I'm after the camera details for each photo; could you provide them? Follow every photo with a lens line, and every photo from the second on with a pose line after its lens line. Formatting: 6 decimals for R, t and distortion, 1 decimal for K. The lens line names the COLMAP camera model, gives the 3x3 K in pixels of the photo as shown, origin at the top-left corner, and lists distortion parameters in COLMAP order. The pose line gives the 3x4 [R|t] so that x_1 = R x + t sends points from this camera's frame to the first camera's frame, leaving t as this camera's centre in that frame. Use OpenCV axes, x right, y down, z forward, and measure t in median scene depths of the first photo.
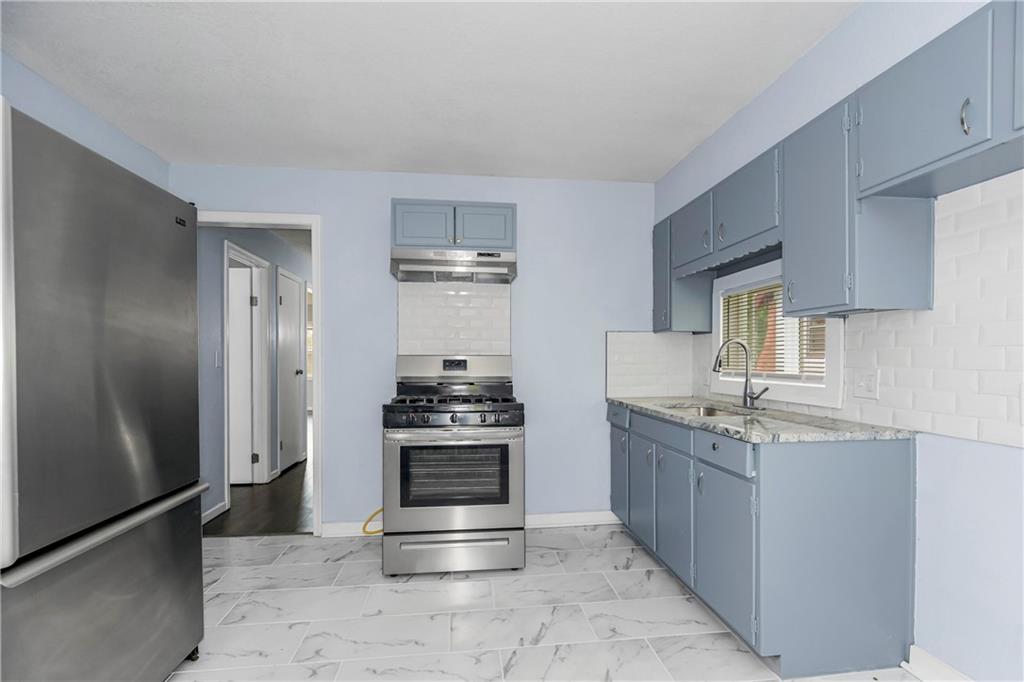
lens RADIAL K [[485.3, 0, 511.6], [0, 485.3, 364.8], [0, 0, 1]] dist [-0.003208, -0.000215]
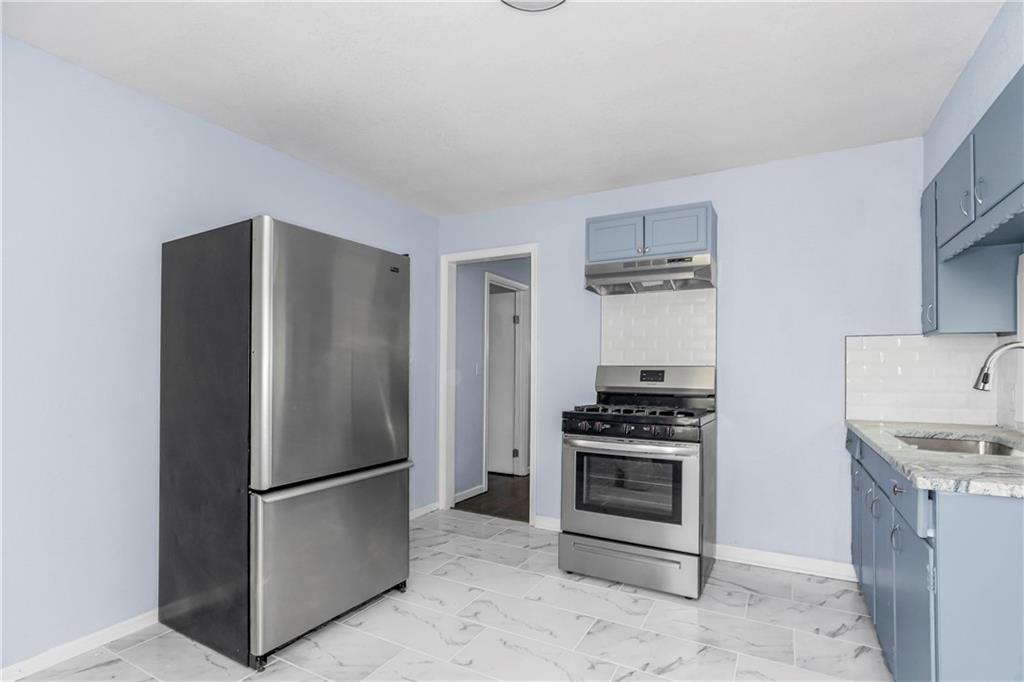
lens RADIAL K [[491.6, 0, 512.9], [0, 491.6, 363.3], [0, 0, 1]] dist [0.002283, -0.000391]
pose [[0.817532, -0.001311, -0.575882, 0.244935], [-0.012733, 0.999712, -0.020353, -0.001090], [0.575743, 0.023972, 0.817279, 0.029949]]
